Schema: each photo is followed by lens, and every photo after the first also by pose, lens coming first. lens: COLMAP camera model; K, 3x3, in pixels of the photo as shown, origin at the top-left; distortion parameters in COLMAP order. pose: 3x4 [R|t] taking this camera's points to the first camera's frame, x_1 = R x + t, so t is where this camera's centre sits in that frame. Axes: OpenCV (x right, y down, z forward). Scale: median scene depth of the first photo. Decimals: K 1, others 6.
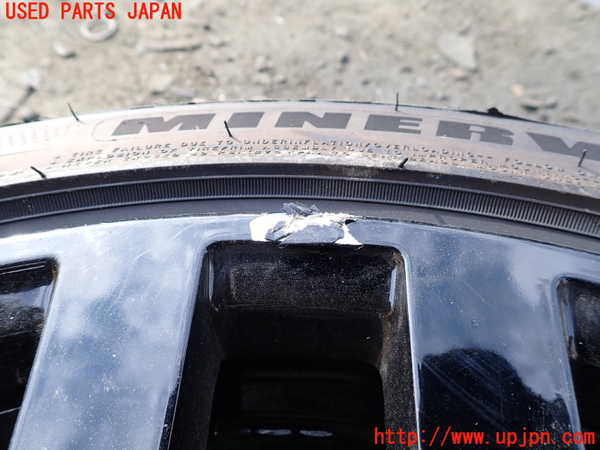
lens RADIAL K [[444.1, 0, 299.9], [0, 444.1, 225.3], [0, 0, 1]] dist [0.020380, -0.008203]
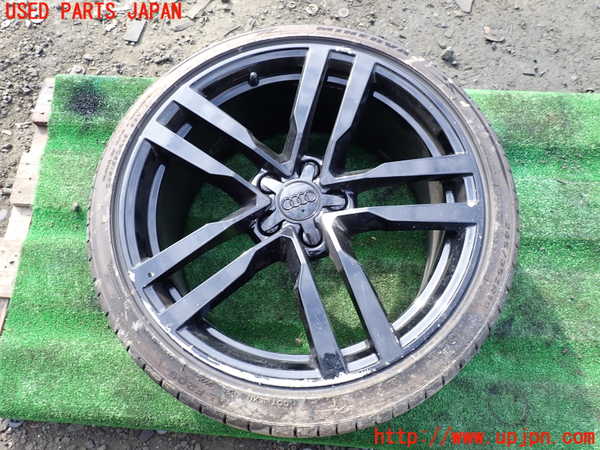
lens RADIAL K [[444.1, 0, 300.3], [0, 444.1, 225.8], [0, 0, 1]] dist [0.020380, -0.008203]
pose [[0.972425, 0.216073, -0.087763, 0.084868], [-0.191393, 0.954403, 0.229092, 0.179473], [0.133262, -0.205978, 0.969440, -0.983572]]
